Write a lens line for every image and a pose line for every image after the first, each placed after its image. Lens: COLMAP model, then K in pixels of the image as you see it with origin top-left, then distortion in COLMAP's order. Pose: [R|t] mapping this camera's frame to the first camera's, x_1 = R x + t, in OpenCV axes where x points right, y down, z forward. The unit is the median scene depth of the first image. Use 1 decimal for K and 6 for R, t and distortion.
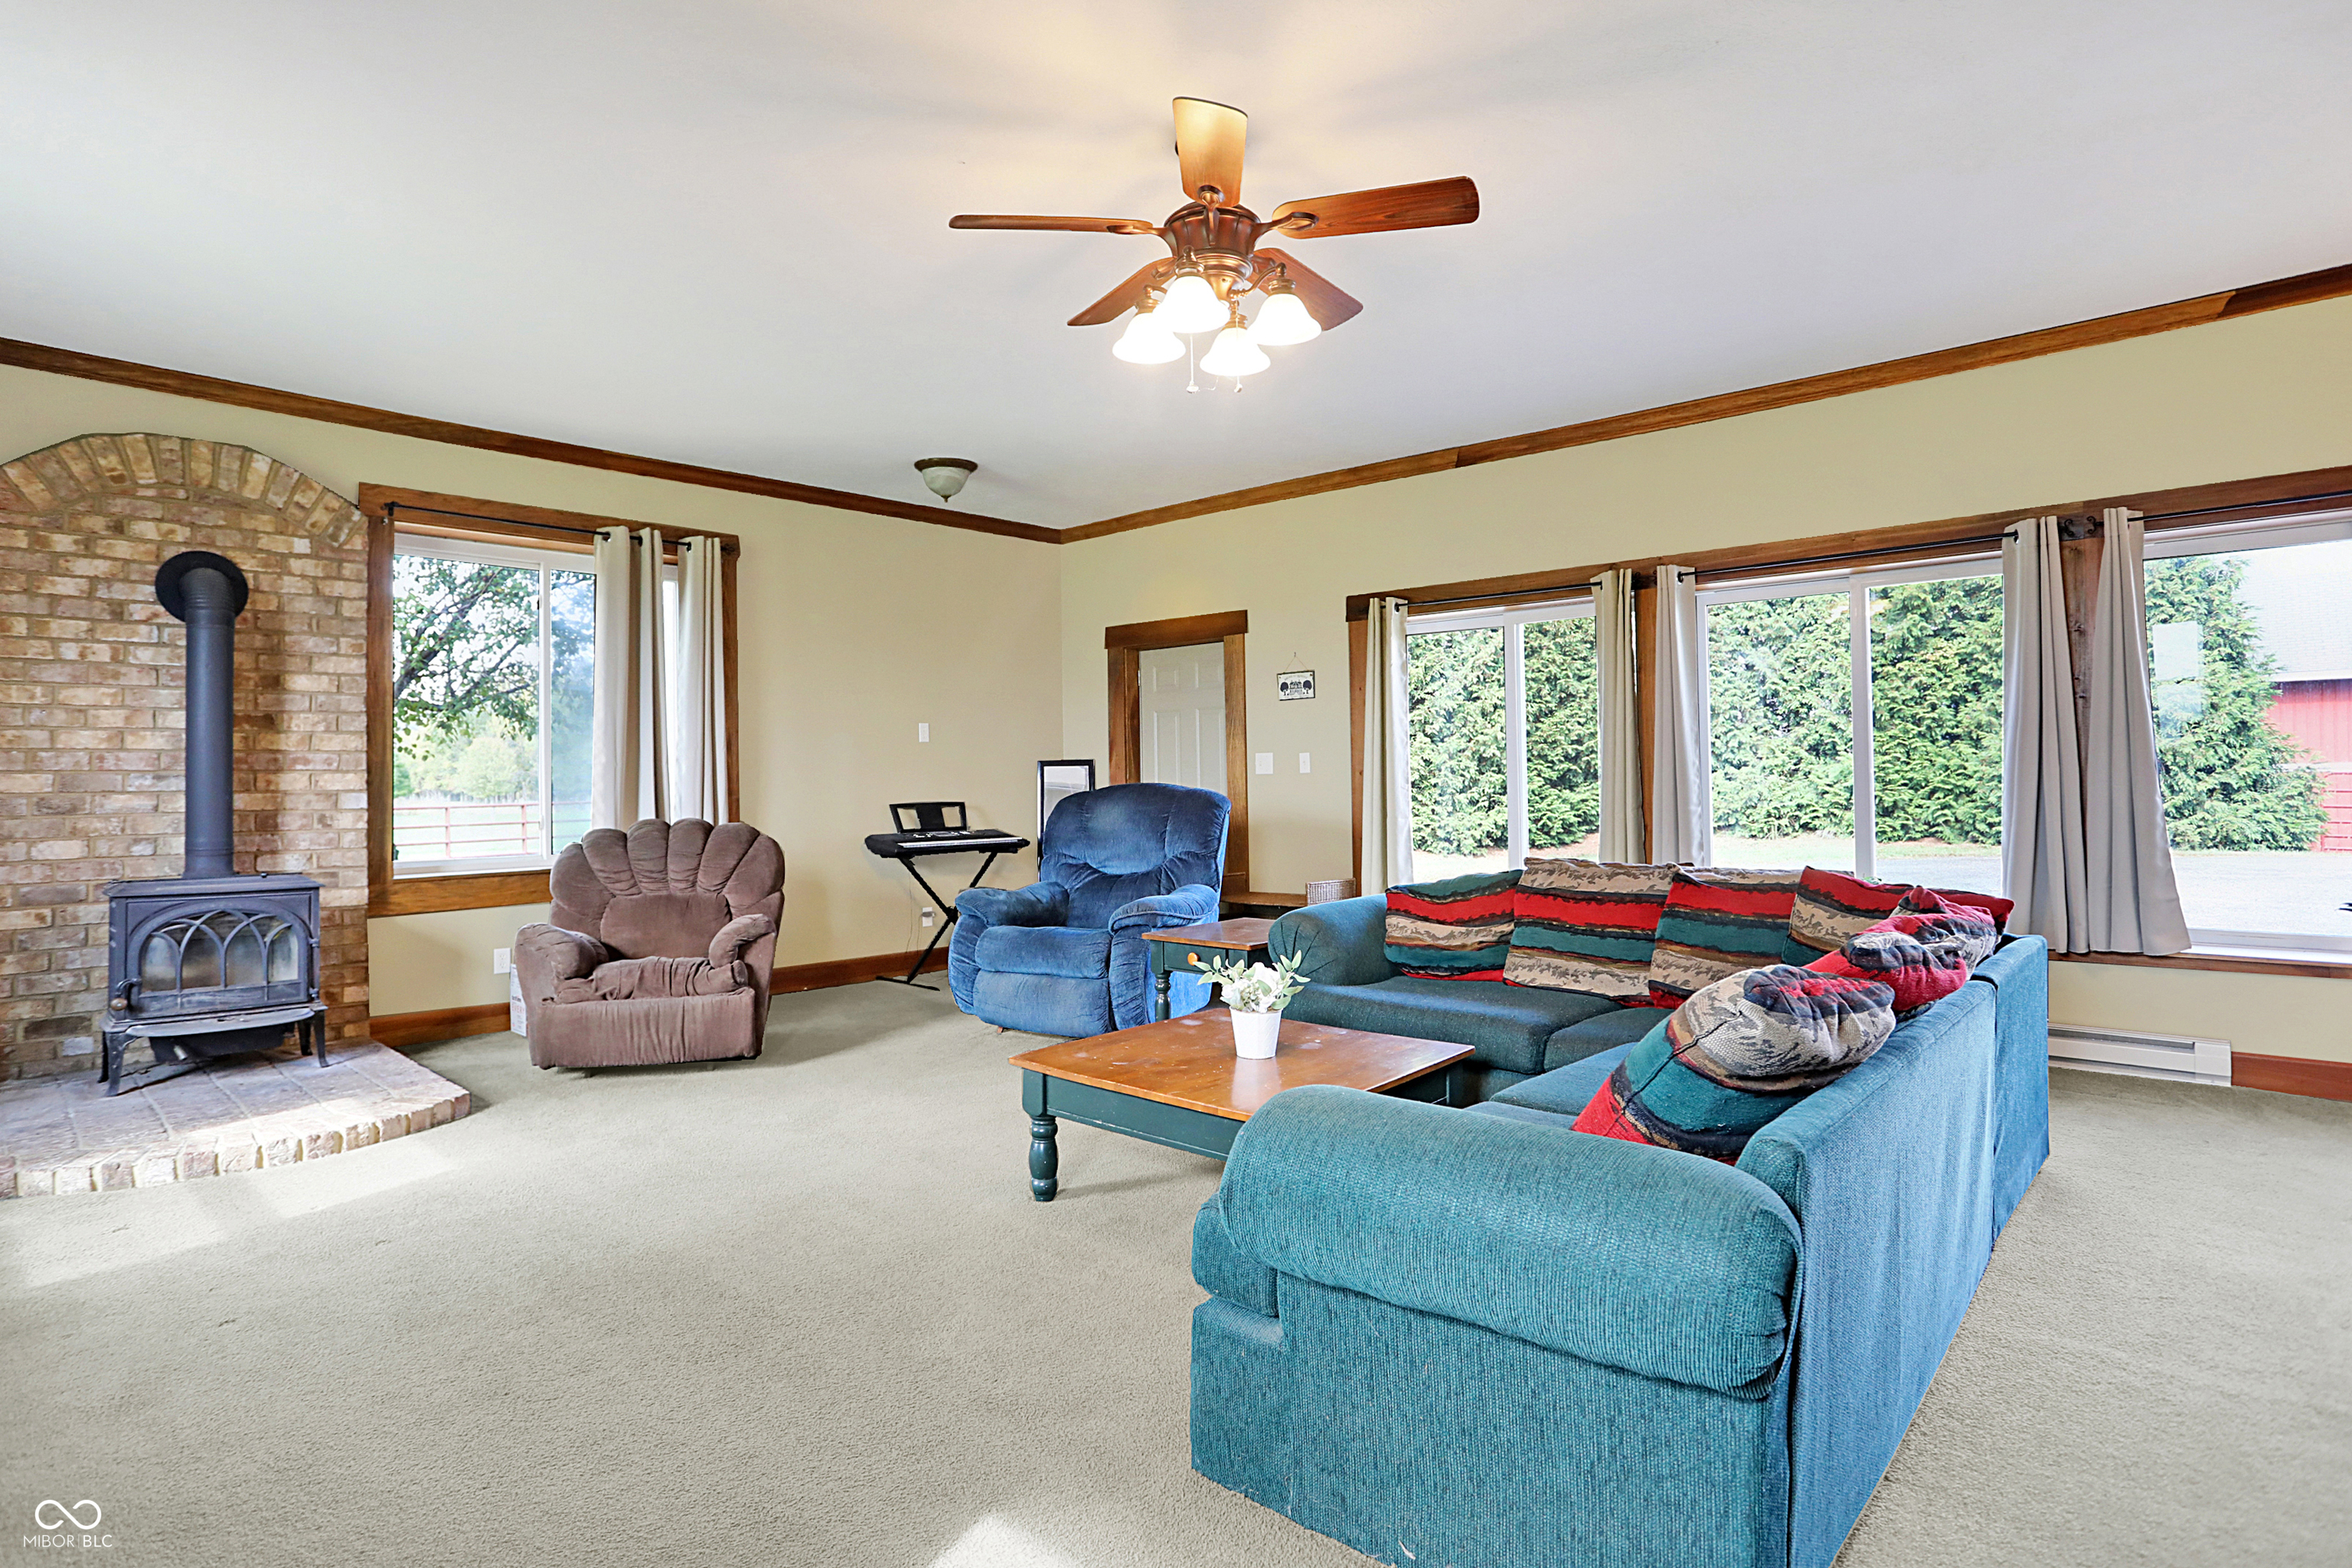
lens RADIAL K [[1239.1, 0, 1175.8], [0, 1239.1, 780.7], [0, 0, 1]] dist [-0.001221, 0.000030]
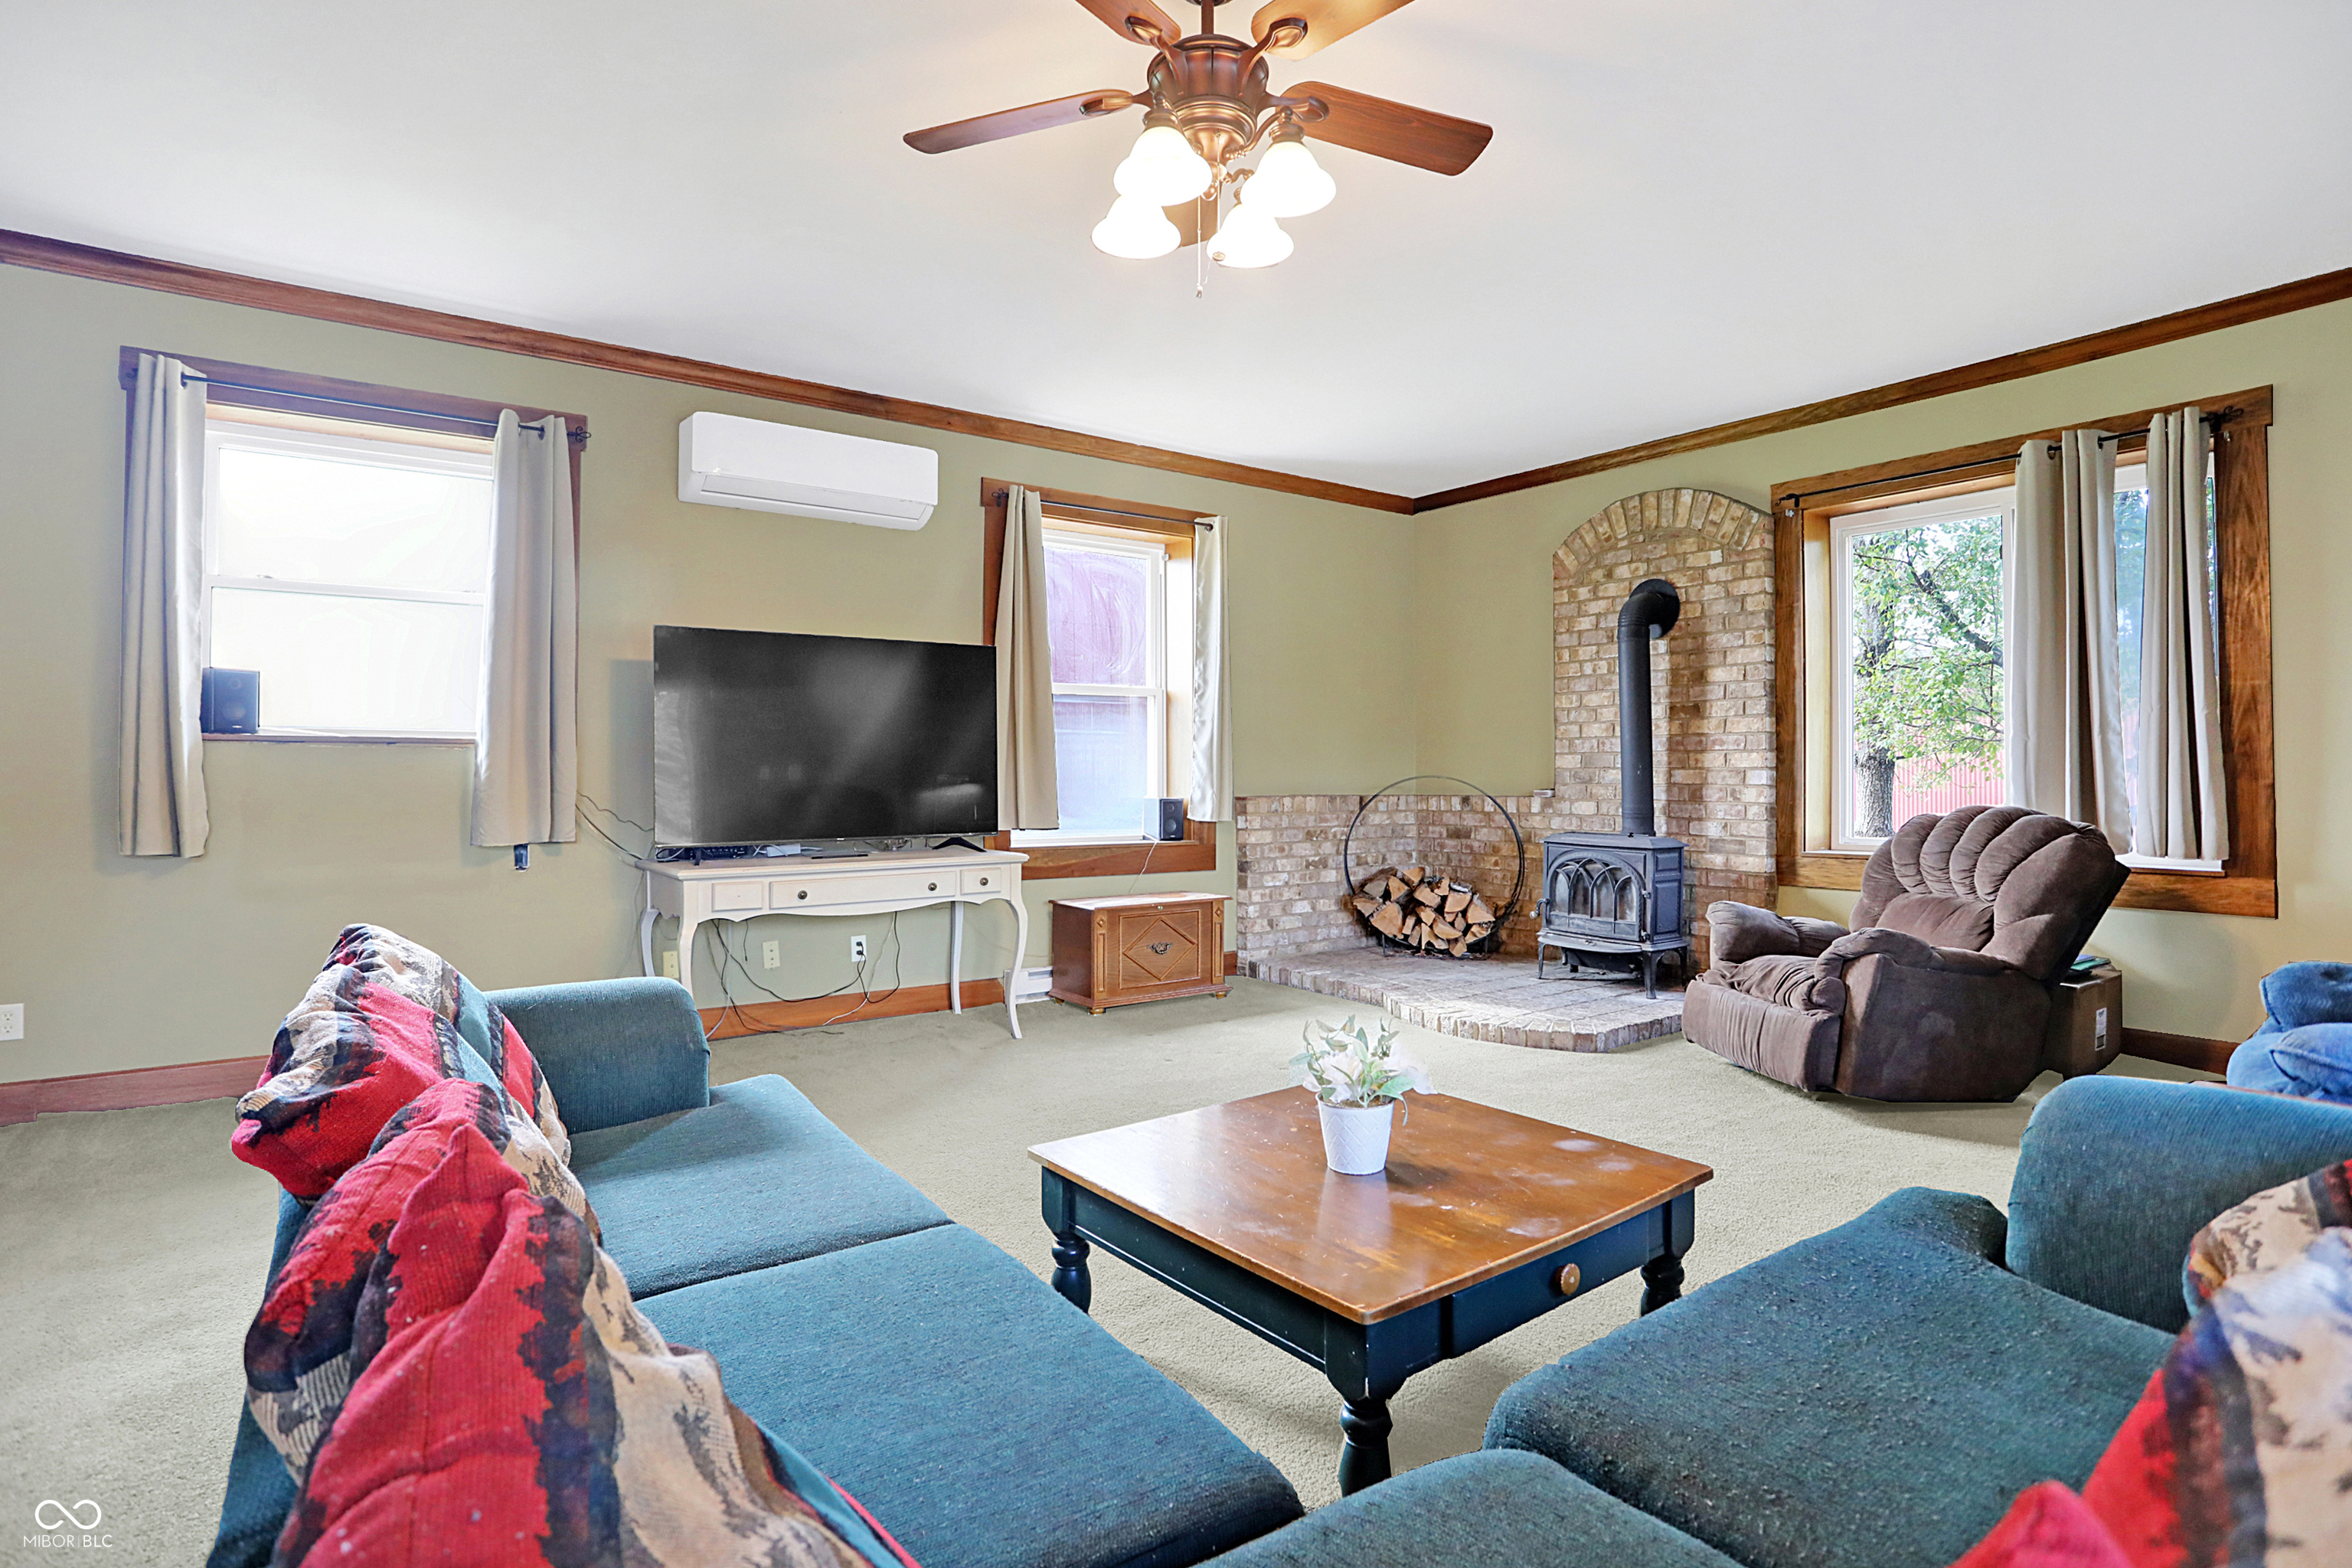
lens RADIAL K [[1239.1, 0, 1175.4], [0, 1239.1, 773.1], [0, 0, 1]] dist [-0.001221, 0.000030]
pose [[-0.186333, 0.005392, -0.982472, 0.535624], [0.001408, 0.999985, 0.005221, 0.006350], [0.982486, -0.000410, -0.186337, 0.725955]]
